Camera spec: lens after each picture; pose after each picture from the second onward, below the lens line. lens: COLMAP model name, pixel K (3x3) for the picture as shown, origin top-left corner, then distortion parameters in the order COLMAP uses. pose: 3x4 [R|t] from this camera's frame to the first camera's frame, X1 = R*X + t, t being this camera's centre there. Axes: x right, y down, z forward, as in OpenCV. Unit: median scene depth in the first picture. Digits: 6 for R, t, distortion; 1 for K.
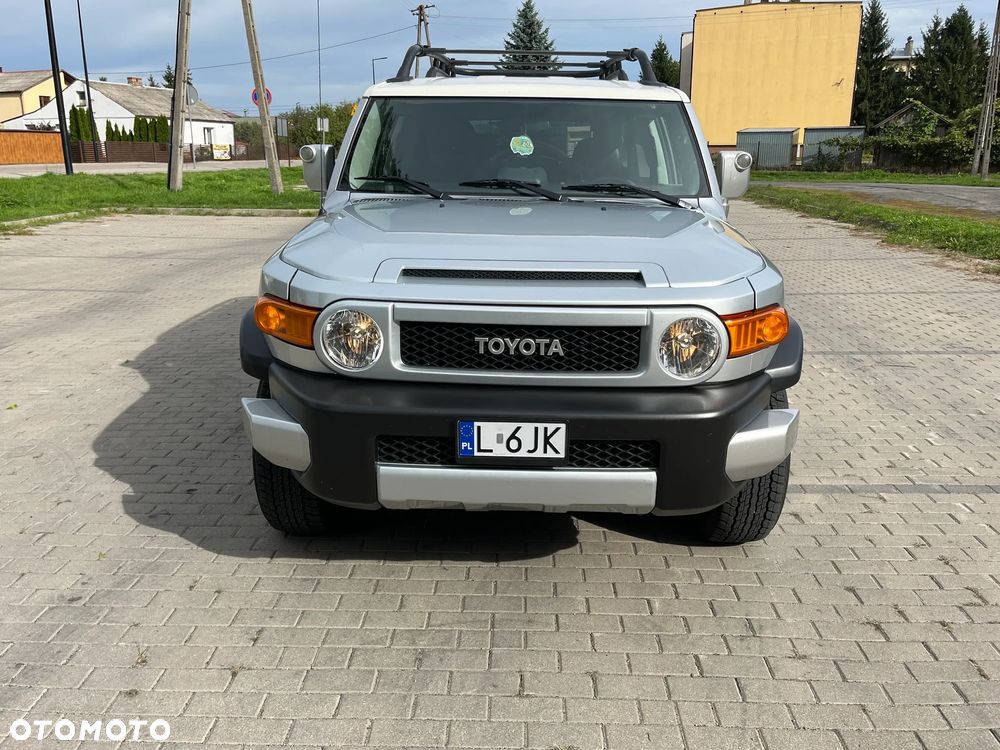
lens RADIAL K [[837.5, 0, 508.8], [0, 837.5, 371.6], [0, 0, 1]] dist [0.062654, -0.076924]
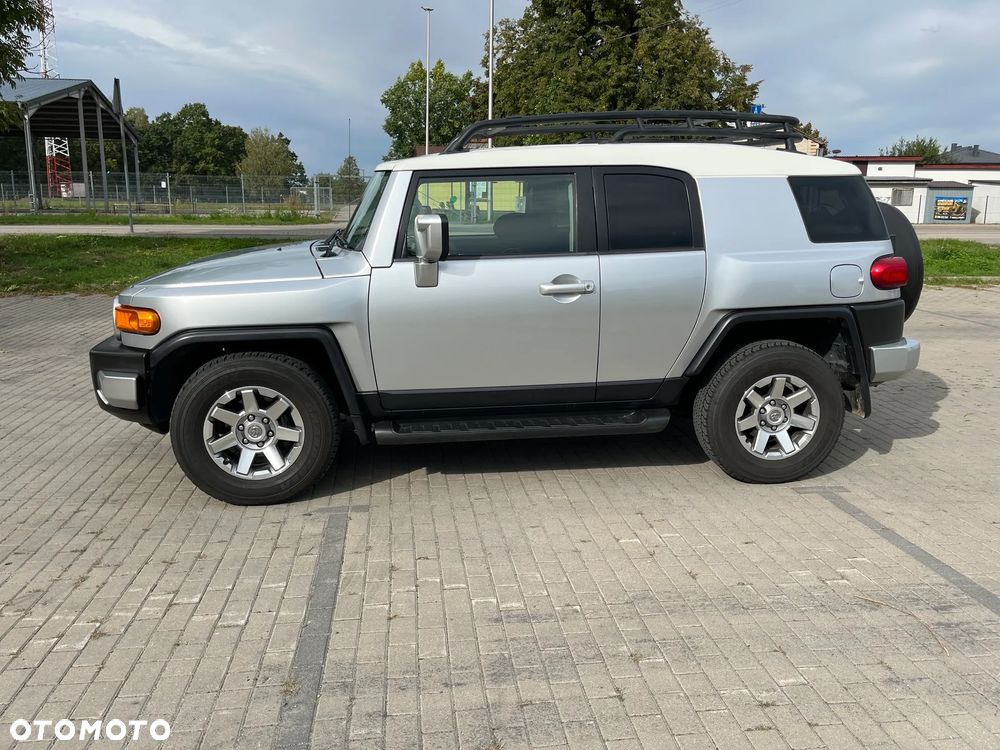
lens RADIAL K [[837.5, 0, 511.2], [0, 837.5, 381.2], [0, 0, 1]] dist [0.062654, -0.076924]
pose [[0.159053, 0.208292, -0.965048, 1.752523], [-0.260277, 0.951757, 0.162526, -0.341440], [0.952343, 0.225330, 0.205593, 1.221273]]
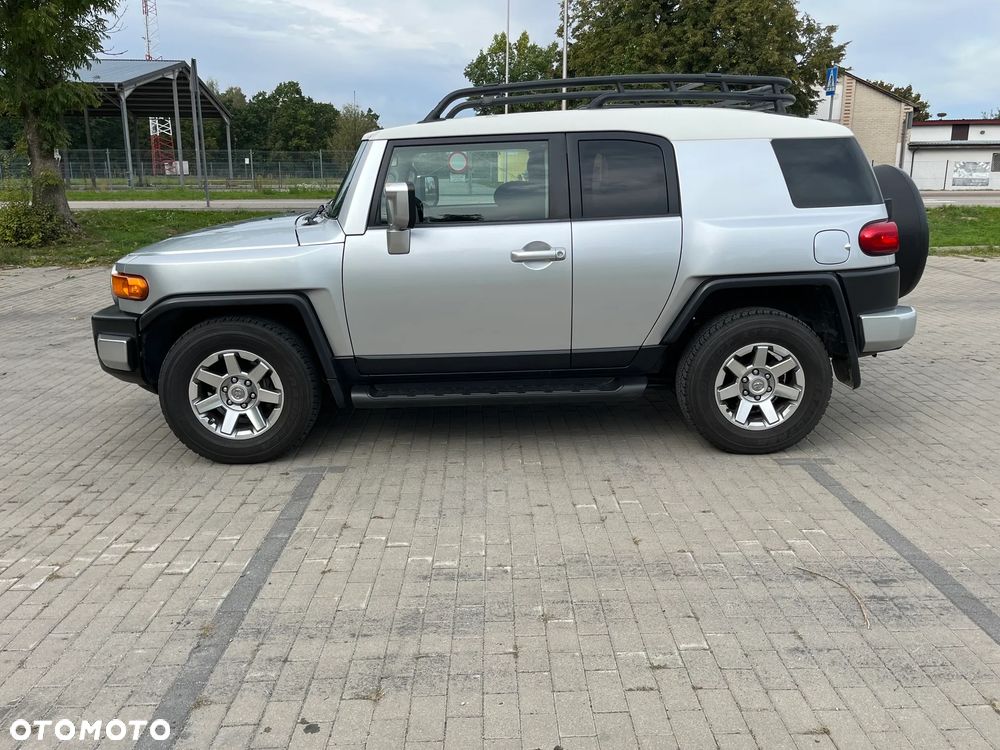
lens RADIAL K [[837.5, 0, 511.0], [0, 837.5, 370.2], [0, 0, 1]] dist [0.062654, -0.076924]
pose [[0.057502, 0.227683, -0.972036, 1.791462], [-0.250654, 0.945753, 0.206699, -0.383307], [0.966368, 0.231759, 0.111452, 1.412265]]
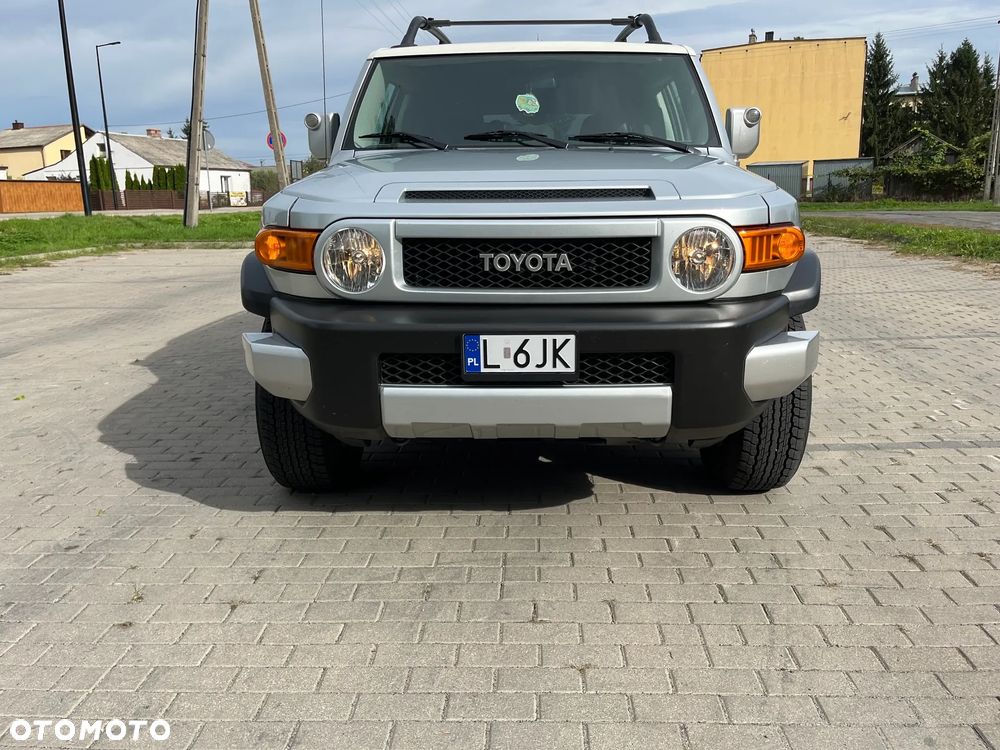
lens RADIAL K [[837.5, 0, 511.2], [0, 837.5, 371.0], [0, 0, 1]] dist [0.062654, -0.076924]
pose [[0.999668, -0.020380, -0.015761, 0.007054], [0.019530, 0.998440, -0.052306, 0.122196], [0.016802, 0.051981, 0.998507, 0.033934]]
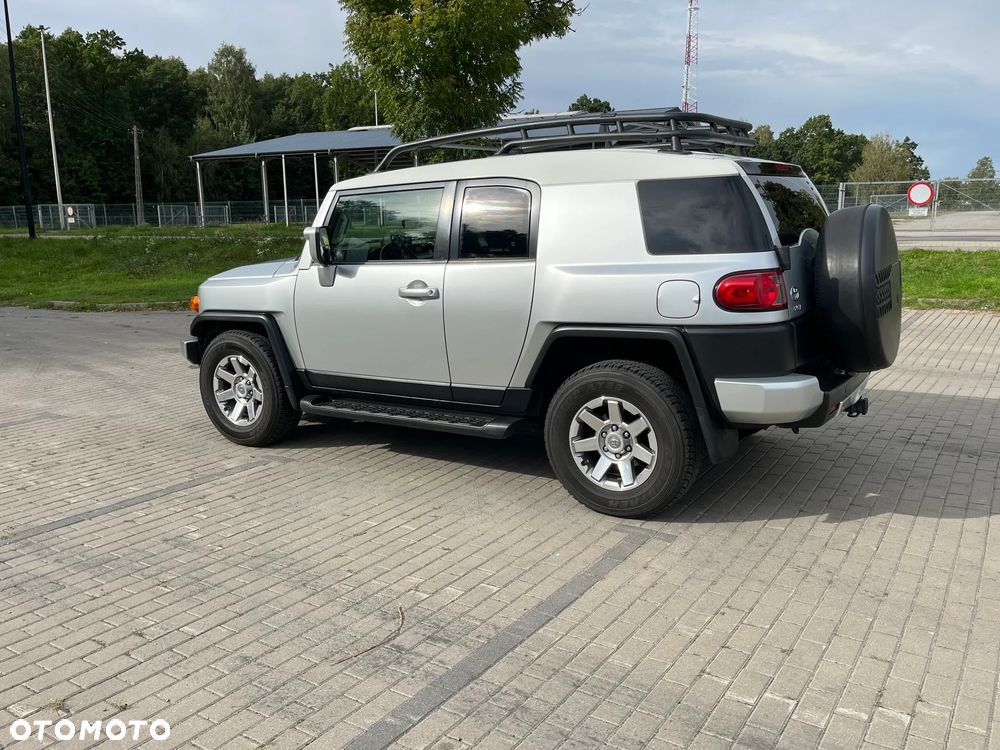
lens RADIAL K [[836.5, 0, 507.5], [0, 836.5, 383.4], [0, 0, 1]] dist [0.049606, -0.032407]
pose [[-0.520322, 0.176611, -0.835508, 1.602462], [-0.203553, 0.924531, 0.322193, -0.668006], [0.829356, 0.337715, -0.445104, 2.471091]]
